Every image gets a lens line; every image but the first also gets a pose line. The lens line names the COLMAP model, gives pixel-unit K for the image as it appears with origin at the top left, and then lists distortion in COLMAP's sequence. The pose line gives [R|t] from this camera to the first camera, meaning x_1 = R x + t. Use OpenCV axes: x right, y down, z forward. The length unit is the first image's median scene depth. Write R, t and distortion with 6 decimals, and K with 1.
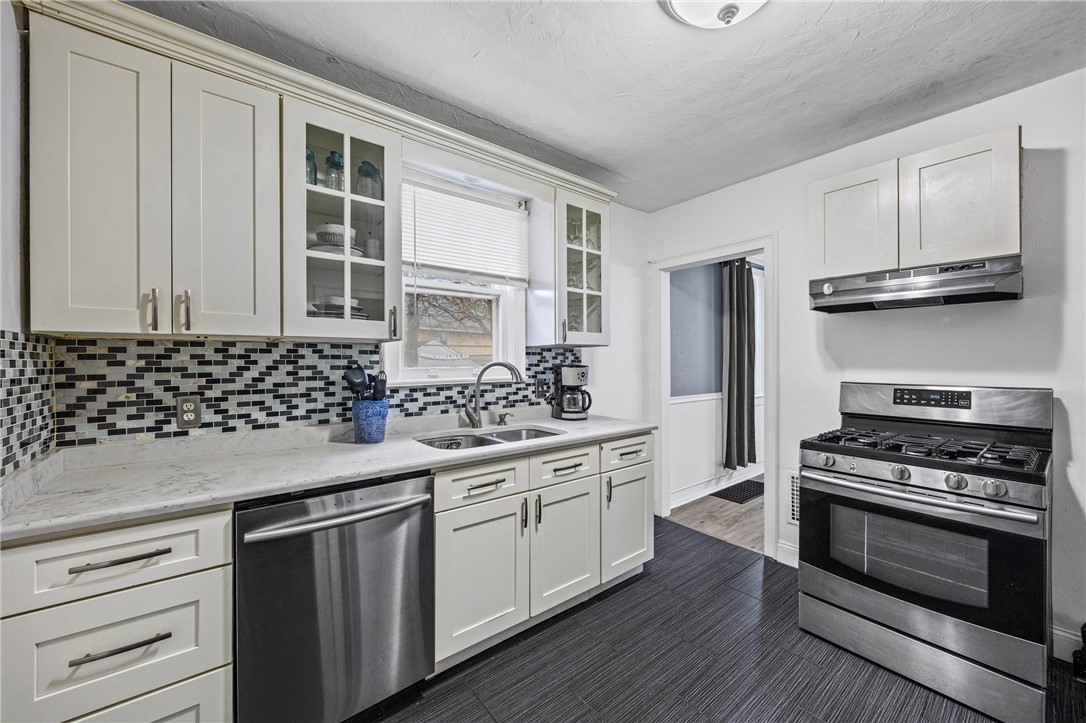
lens RADIAL K [[421.9, 0, 548.6], [0, 421.9, 361.1], [0, 0, 1]] dist [-0.000252, 0.000100]
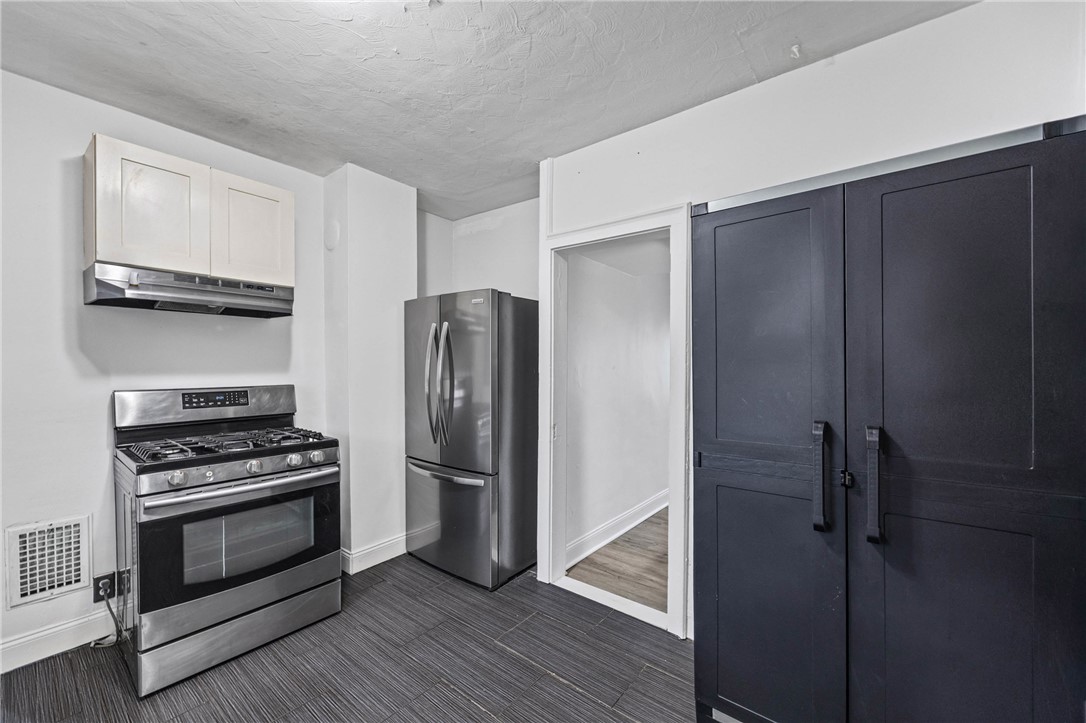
lens RADIAL K [[421.9, 0, 540.5], [0, 421.9, 370.1], [0, 0, 1]] dist [-0.000252, 0.000100]
pose [[-0.221500, -0.013043, 0.975073, -0.352129], [-0.003008, 0.999915, 0.012692, -0.003965], [-0.975156, -0.000122, -0.221520, 0.447997]]
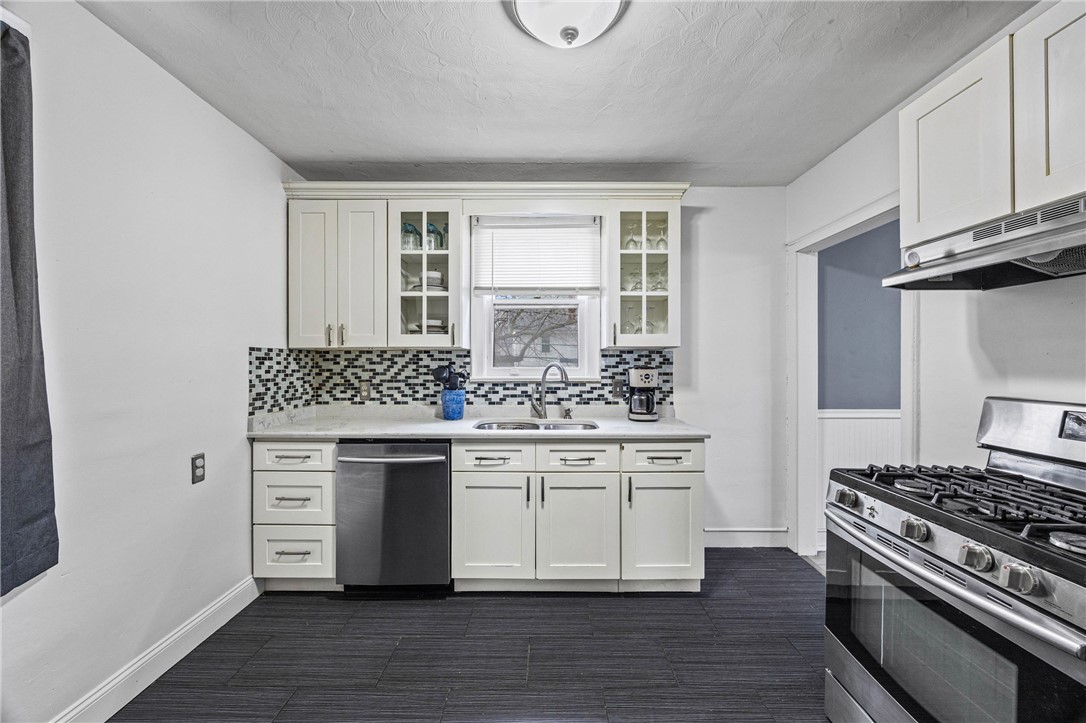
lens RADIAL K [[421.9, 0, 540.2], [0, 421.9, 364.2], [0, 0, 1]] dist [-0.000252, 0.000100]
pose [[0.771753, 0.004968, -0.635903, 0.692776], [-0.003203, 0.999987, 0.003925, -0.000373], [0.635915, -0.000993, 0.771759, 0.088671]]
